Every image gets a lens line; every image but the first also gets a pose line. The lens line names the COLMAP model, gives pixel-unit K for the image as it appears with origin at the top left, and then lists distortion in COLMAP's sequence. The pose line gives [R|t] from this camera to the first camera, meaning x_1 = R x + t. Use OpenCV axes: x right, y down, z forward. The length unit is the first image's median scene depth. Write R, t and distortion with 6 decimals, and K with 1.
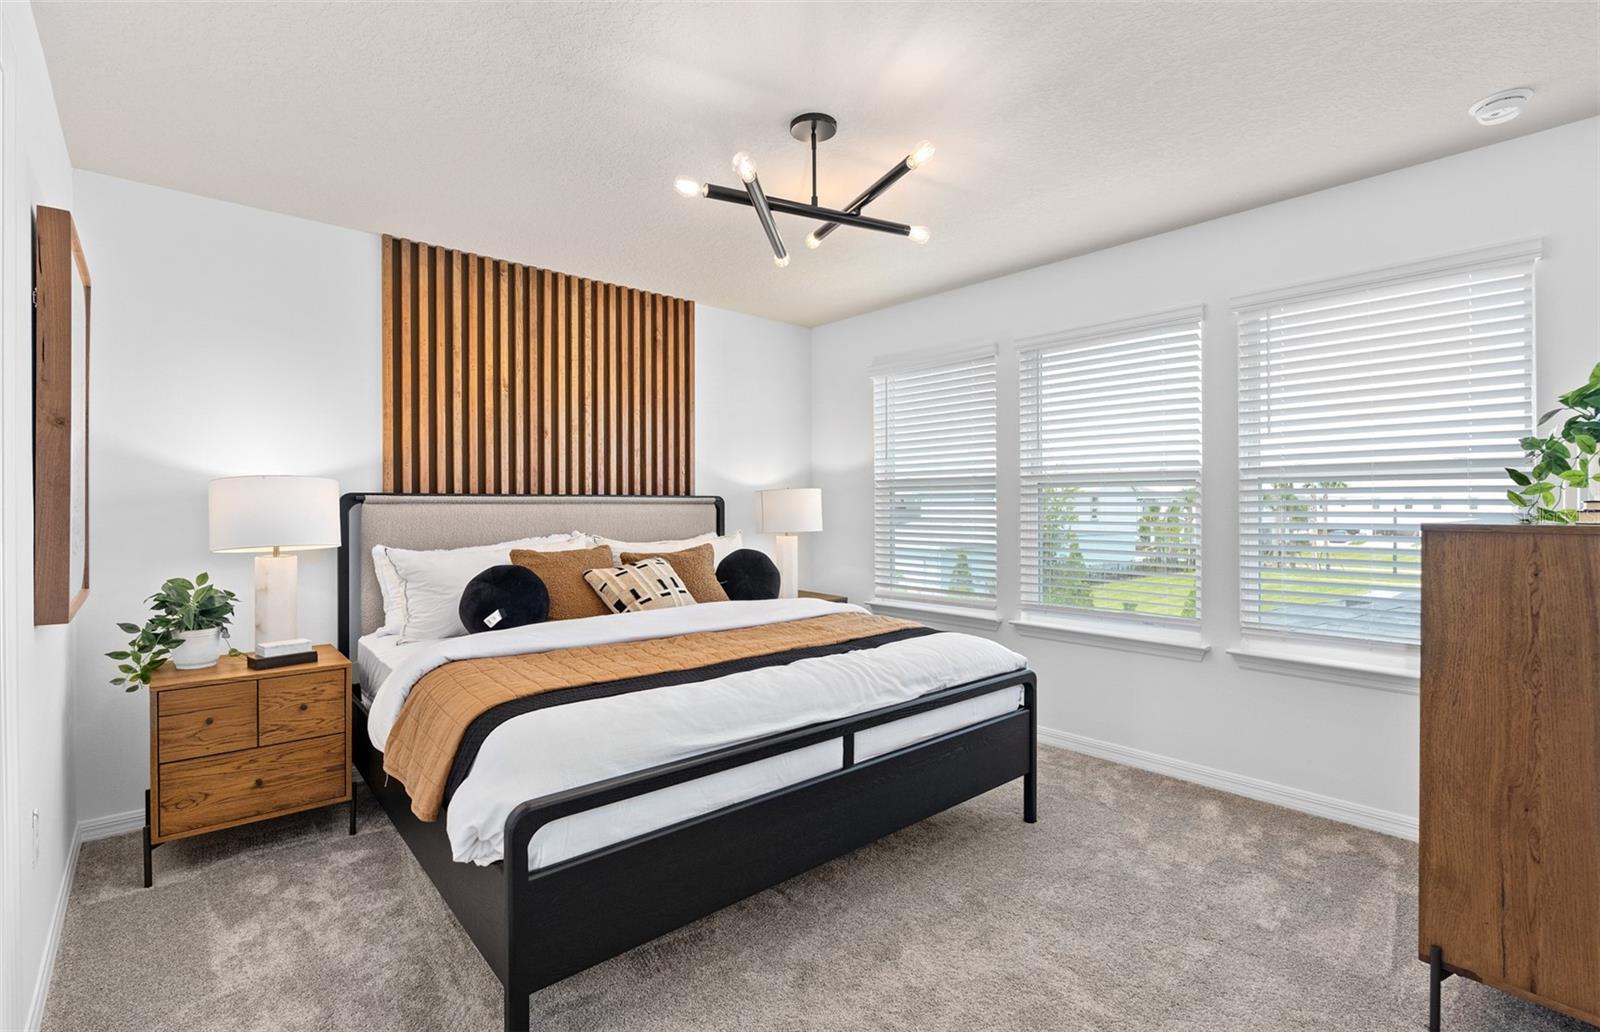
lens RADIAL K [[725.4, 0, 779.4], [0, 725.4, 509.7], [0, 0, 1]] dist [-0.002818, 0.001320]
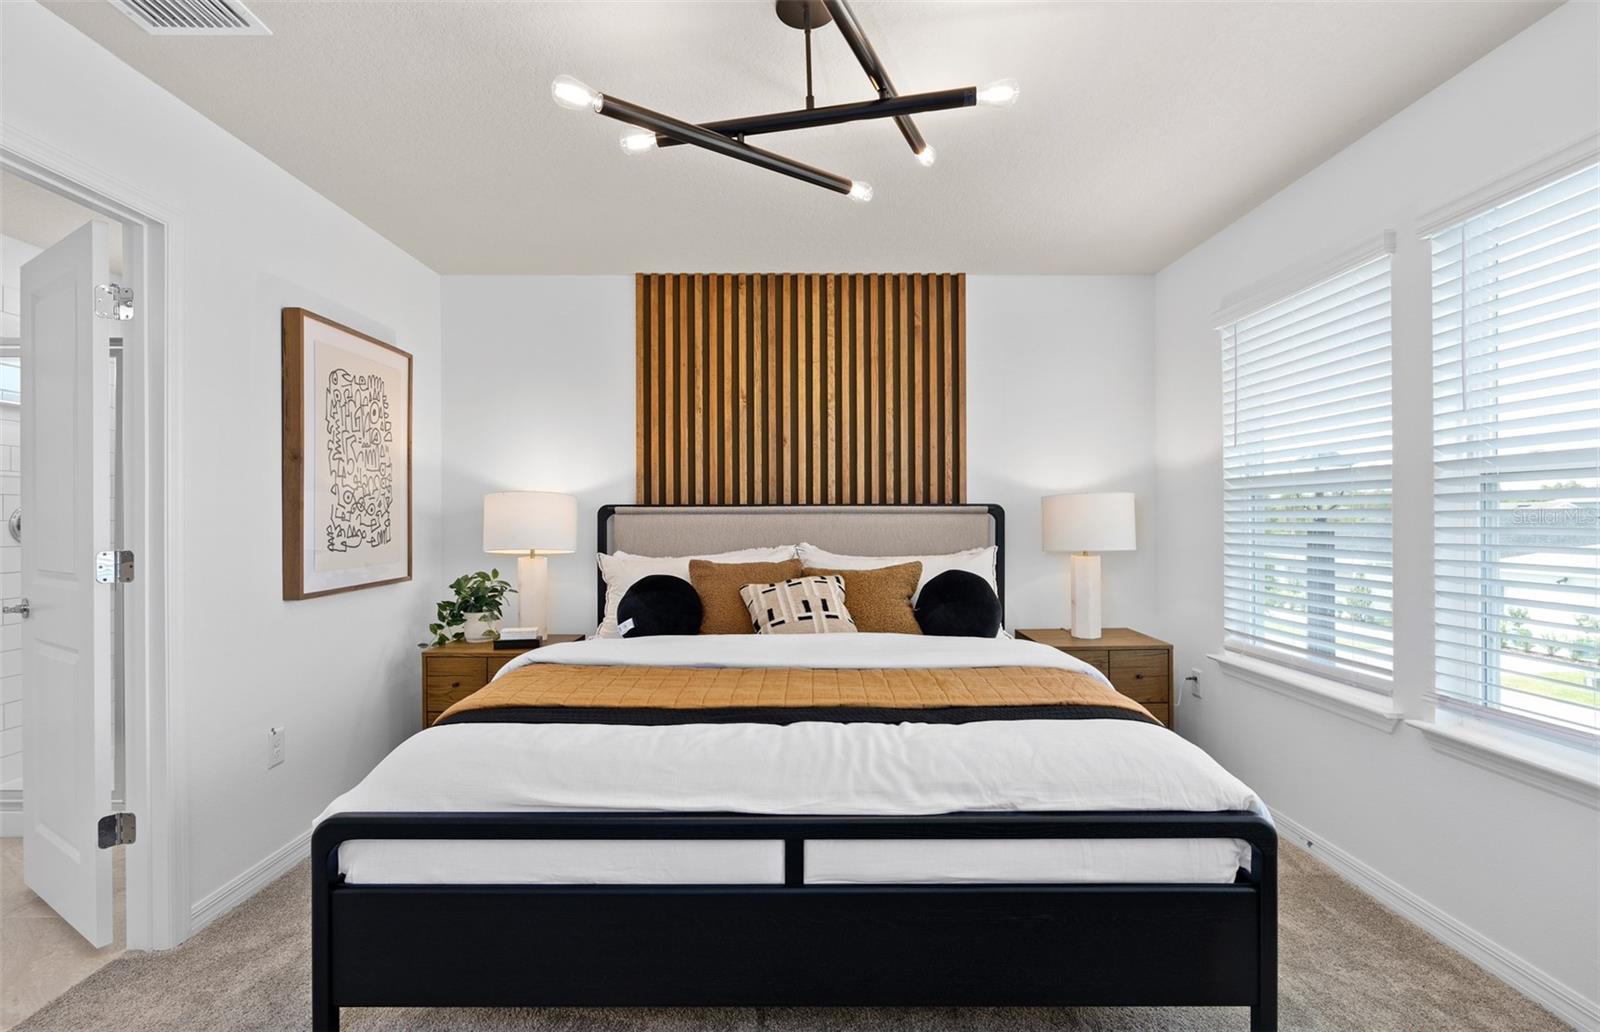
lens RADIAL K [[725.4, 0, 799.8], [0, 725.4, 520.1], [0, 0, 1]] dist [-0.002818, 0.001320]
pose [[0.761487, 0.003338, -0.648171, 0.344933], [-0.002492, 0.999994, 0.002222, -0.002008], [0.648175, -0.000076, 0.761491, 0.287363]]
